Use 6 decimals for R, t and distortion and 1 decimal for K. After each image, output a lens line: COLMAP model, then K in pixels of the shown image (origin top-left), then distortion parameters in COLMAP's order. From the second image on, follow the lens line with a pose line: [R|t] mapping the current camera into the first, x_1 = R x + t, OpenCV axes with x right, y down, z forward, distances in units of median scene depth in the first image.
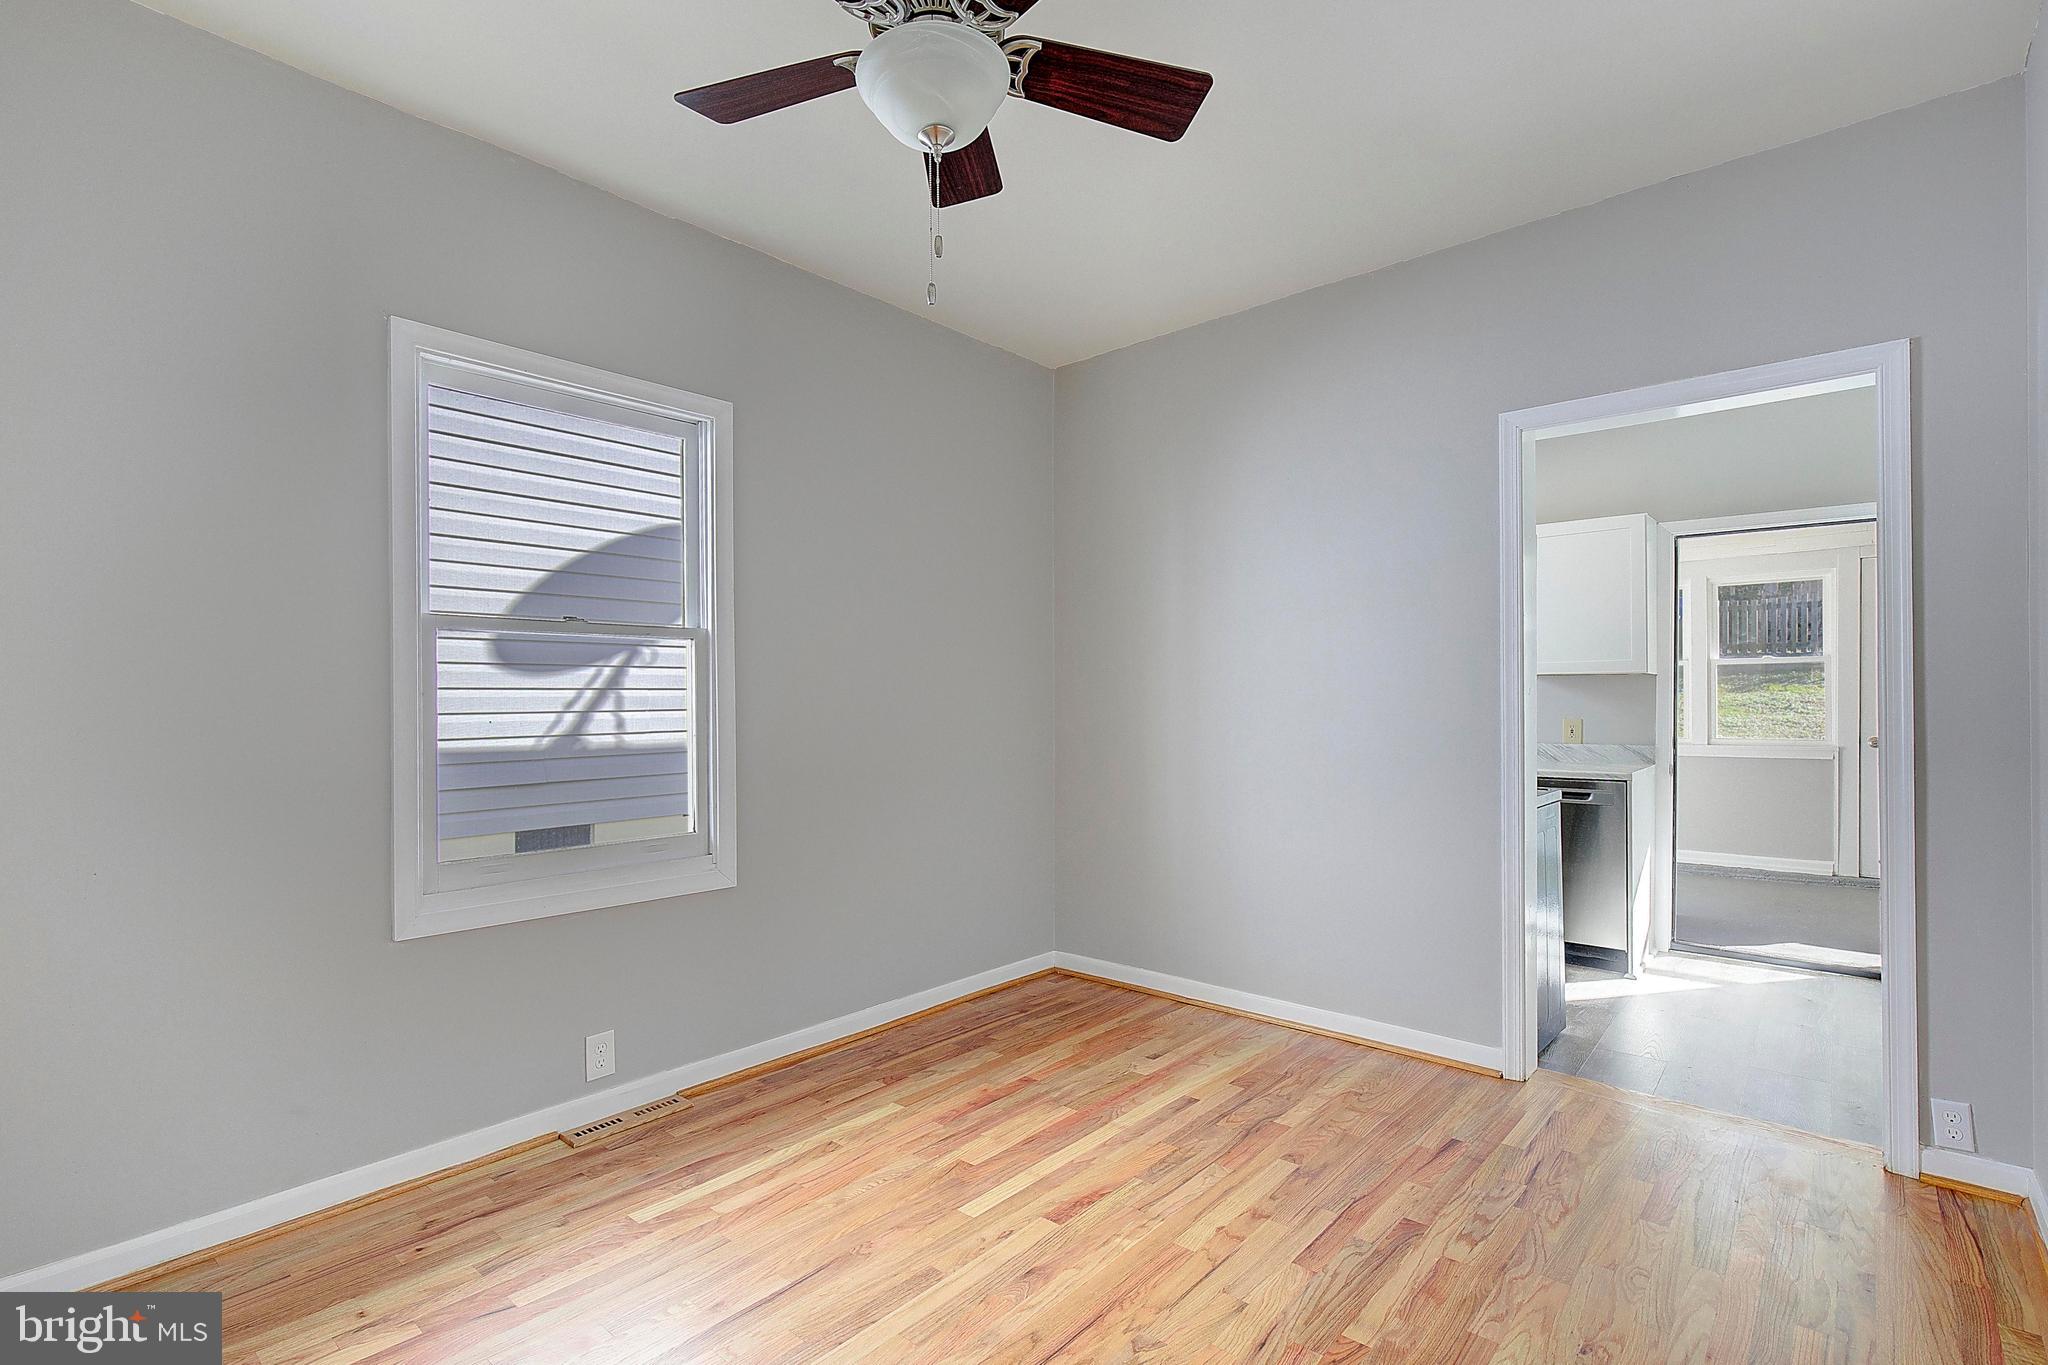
lens RADIAL K [[956.0, 0, 1033.0], [0, 956.0, 673.2], [0, 0, 1]] dist [0.003883, 0.000569]
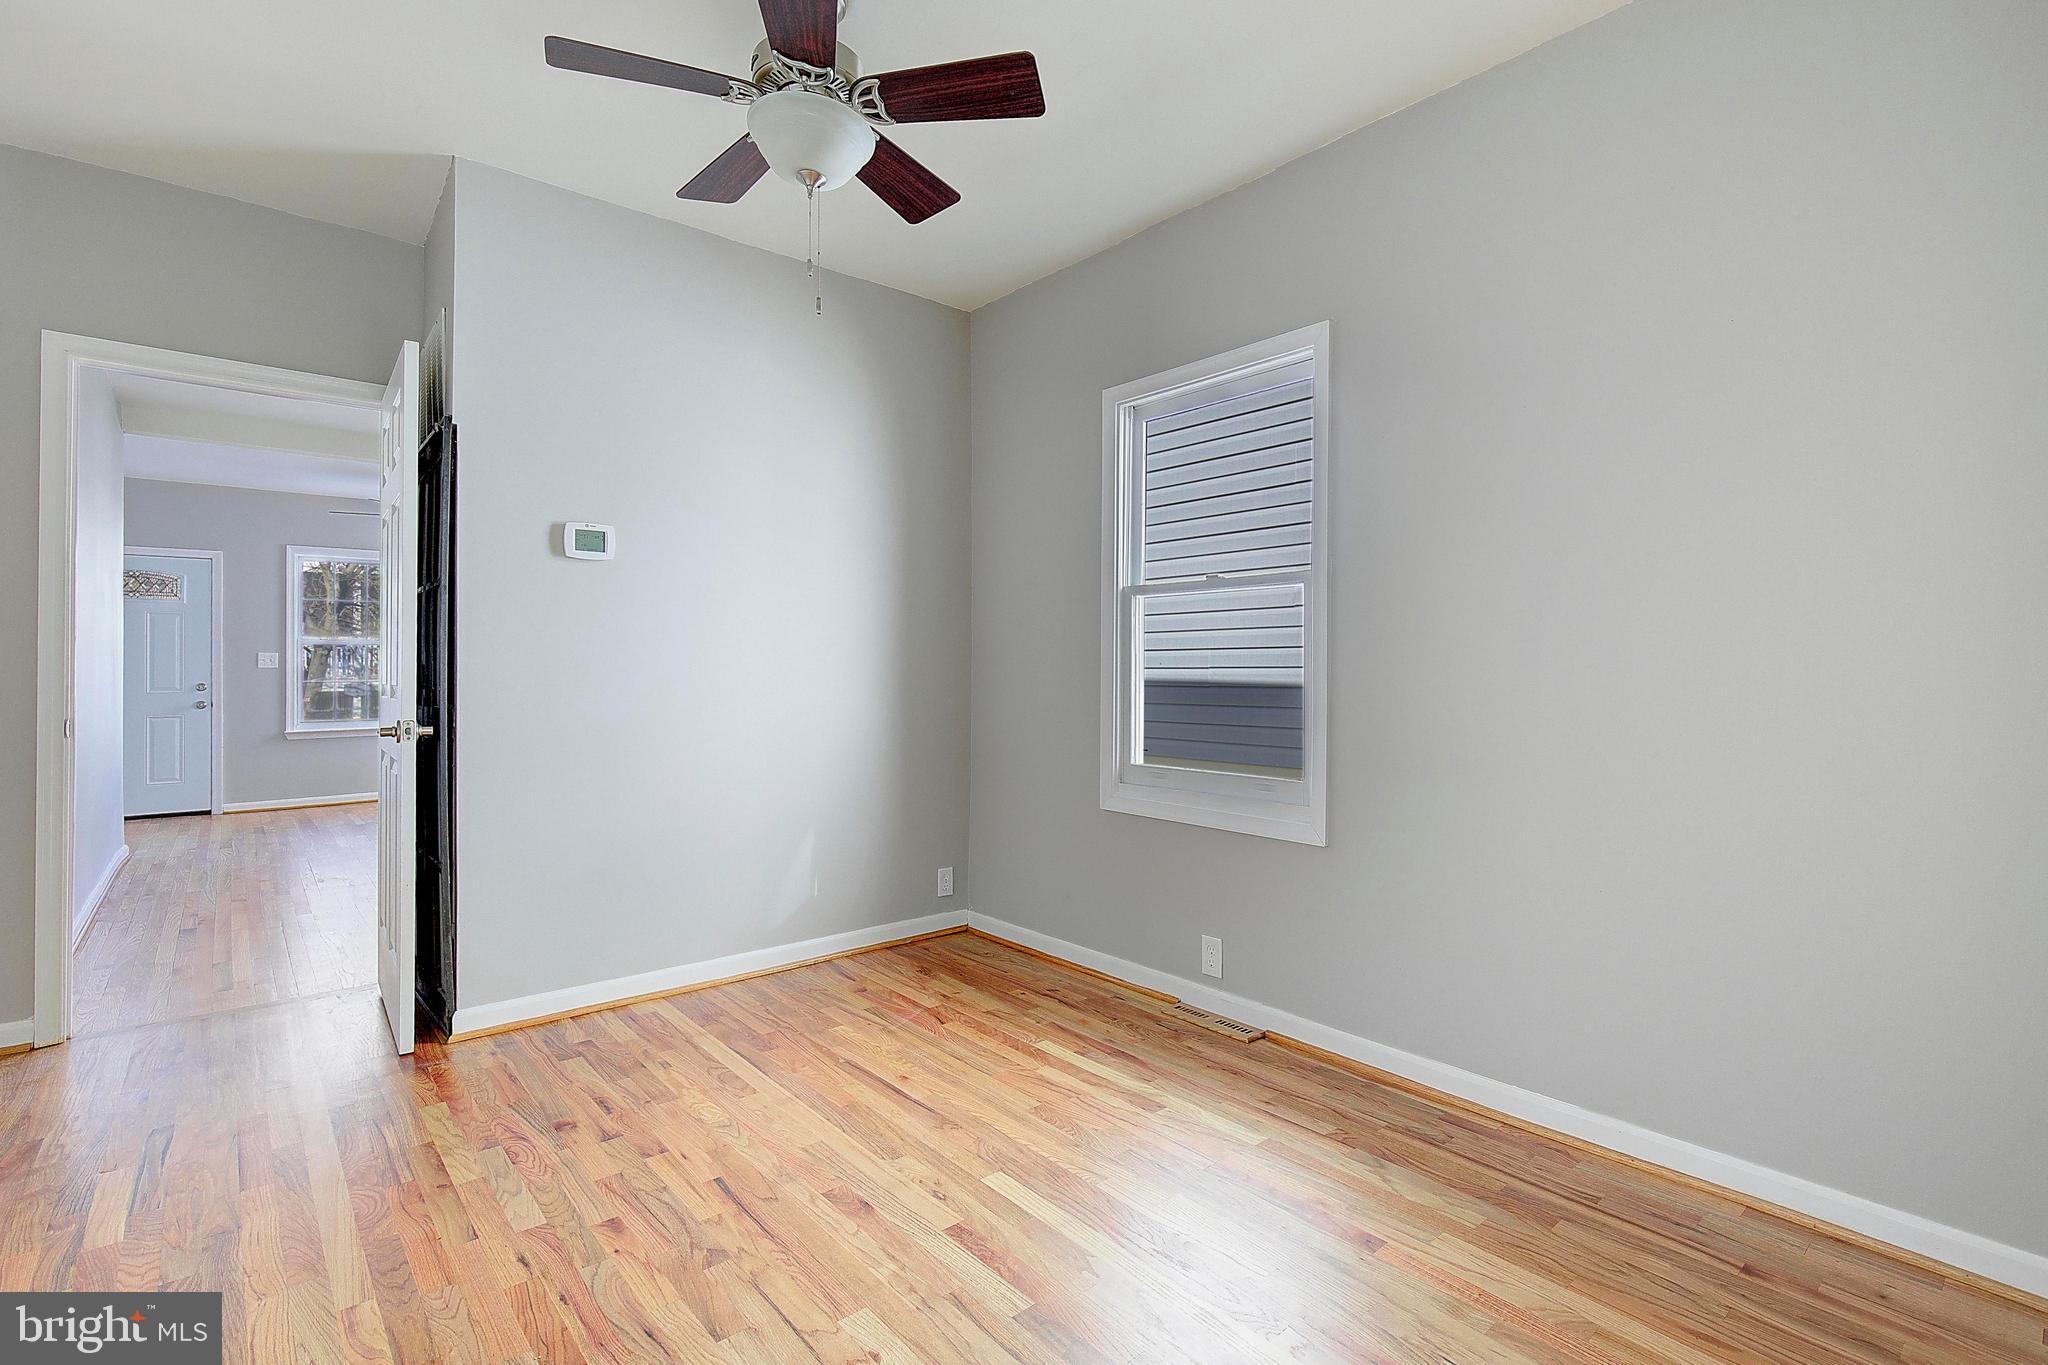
lens RADIAL K [[956.0, 0, 1033.0], [0, 956.0, 673.2], [0, 0, 1]] dist [0.003883, 0.000569]
pose [[-0.140759, 0.010747, -0.989986, 0.676536], [0.027318, 0.999603, 0.006967, 0.052211], [0.989667, -0.026064, -0.140997, 0.944639]]
